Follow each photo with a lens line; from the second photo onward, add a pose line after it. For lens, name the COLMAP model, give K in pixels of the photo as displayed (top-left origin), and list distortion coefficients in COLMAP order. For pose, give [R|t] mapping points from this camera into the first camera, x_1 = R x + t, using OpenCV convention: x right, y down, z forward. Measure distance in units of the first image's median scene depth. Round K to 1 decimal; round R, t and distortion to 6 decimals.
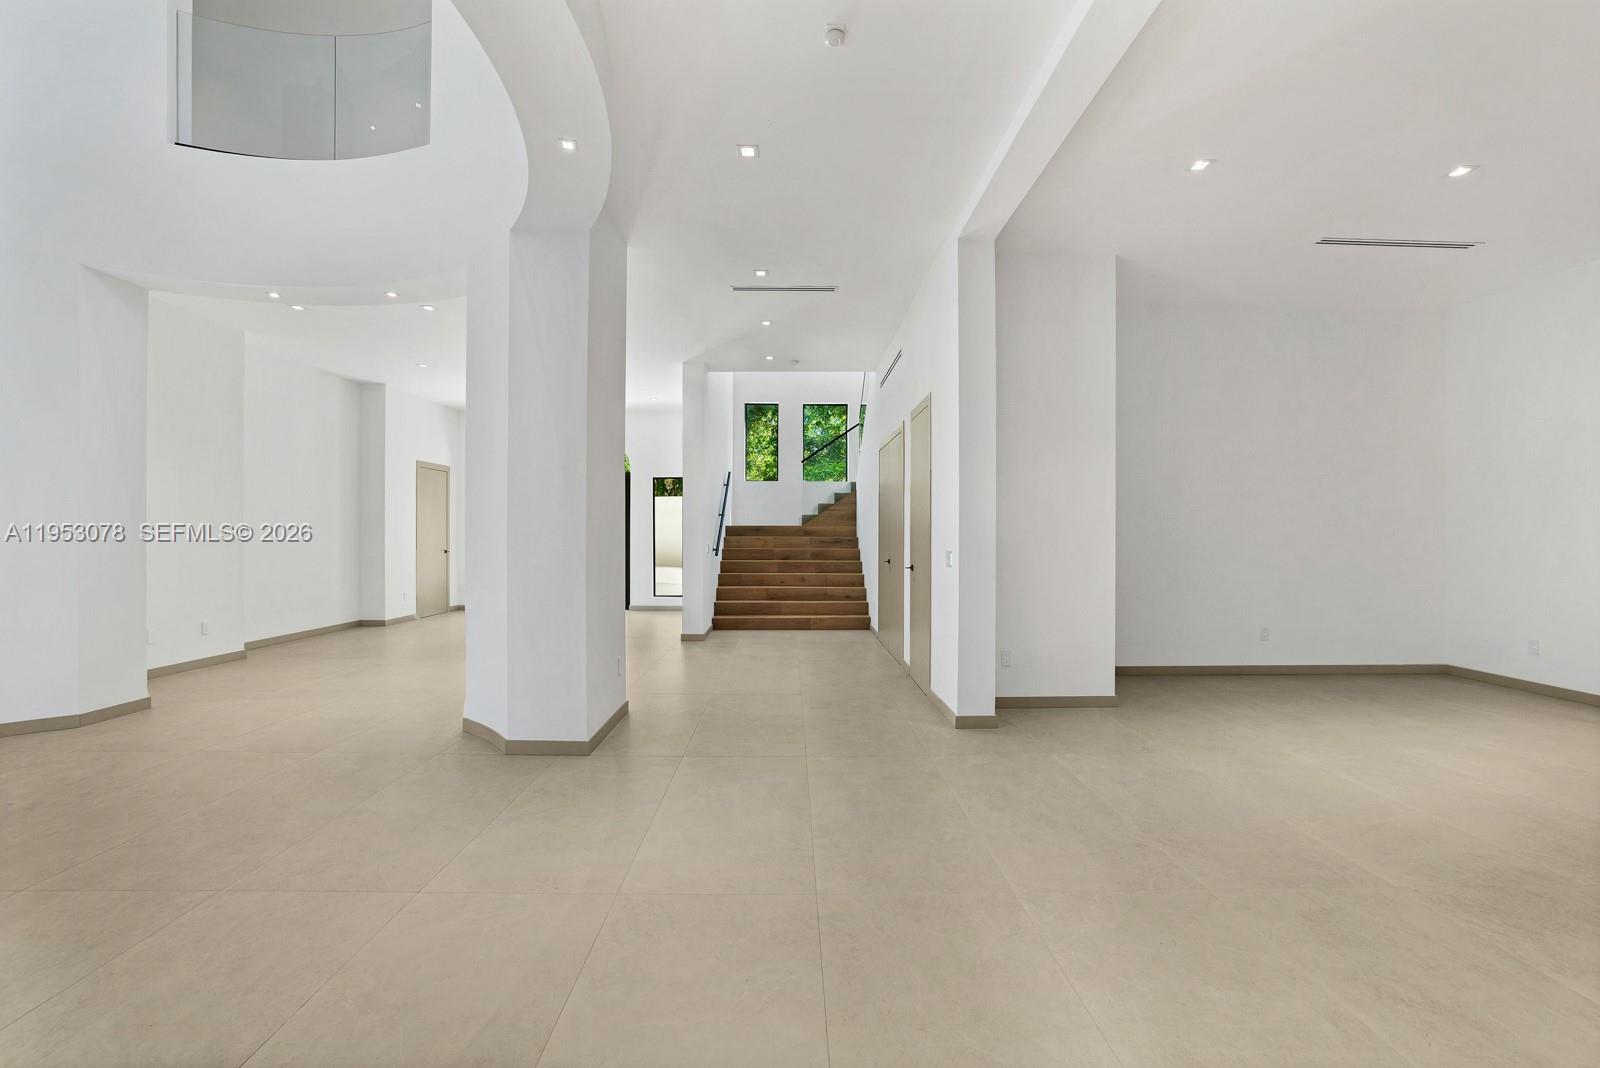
lens RADIAL K [[619.6, 0, 805.9], [0, 619.6, 540.9], [0, 0, 1]] dist [-0.014042, 0.000125]
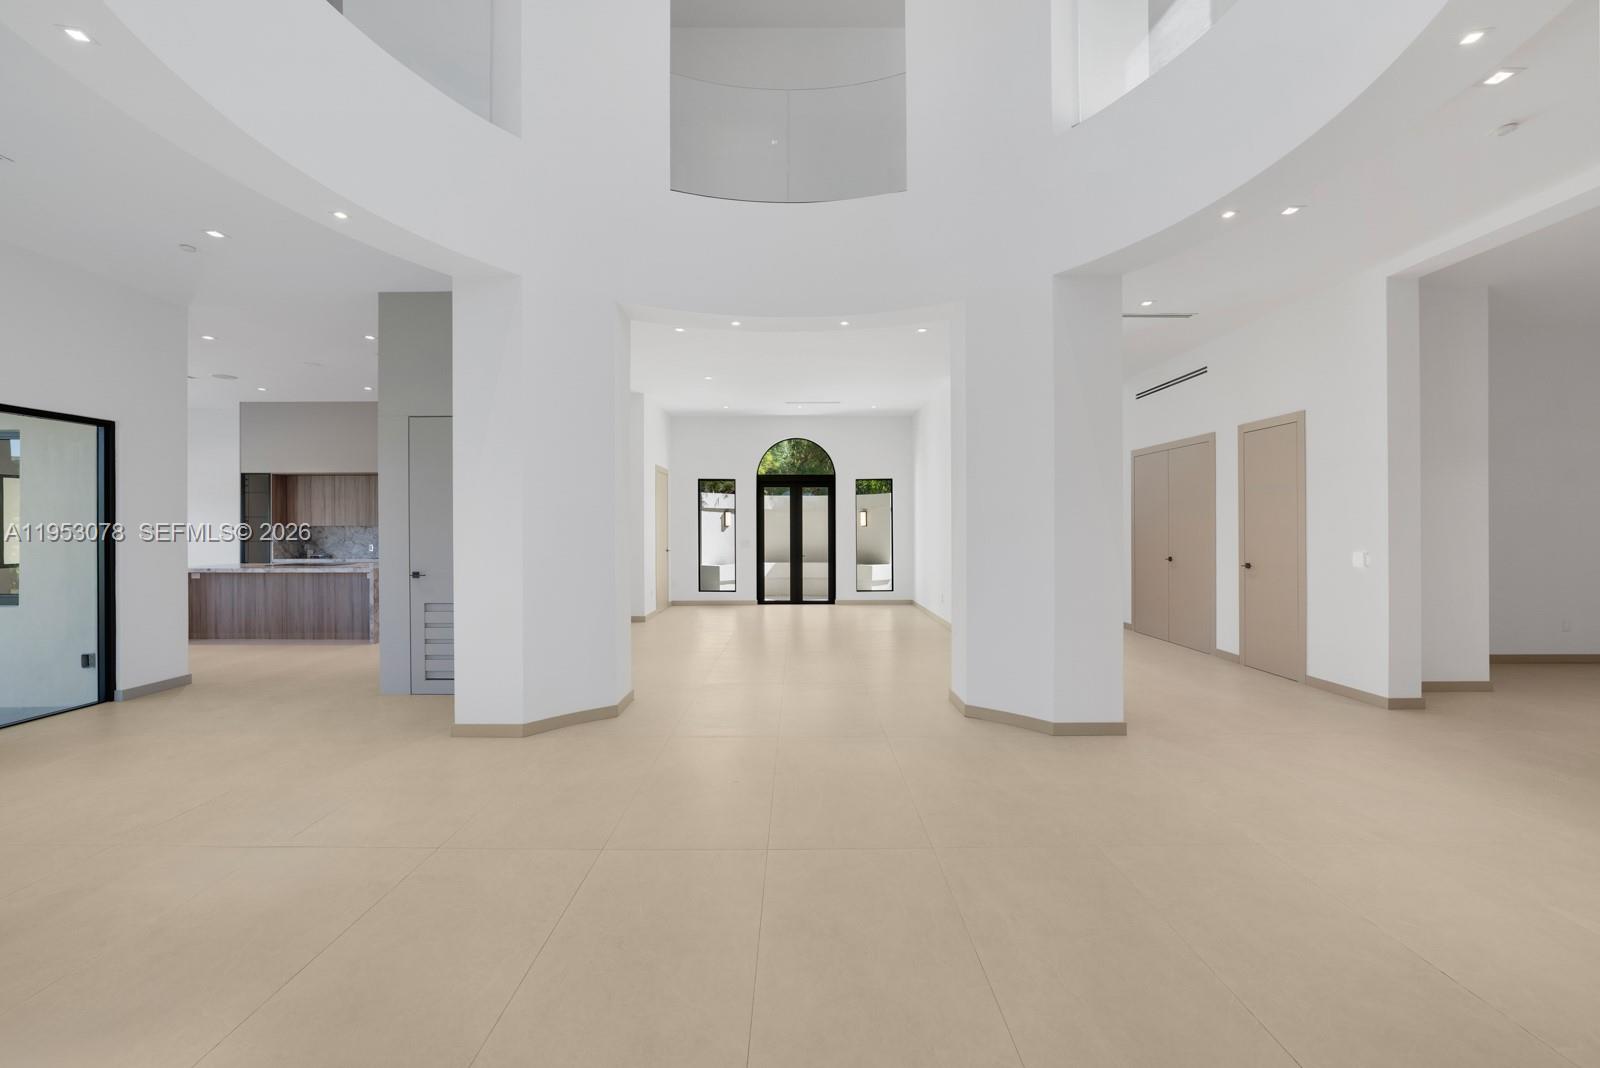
lens RADIAL K [[619.6, 0, 797.4], [0, 619.6, 532.6], [0, 0, 1]] dist [-0.014042, 0.000125]
pose [[0.999988, -0.003105, -0.003858, -0.763516], [0.003107, 0.999995, 0.000448, -0.024613], [0.003857, -0.000460, 0.999992, -0.119765]]
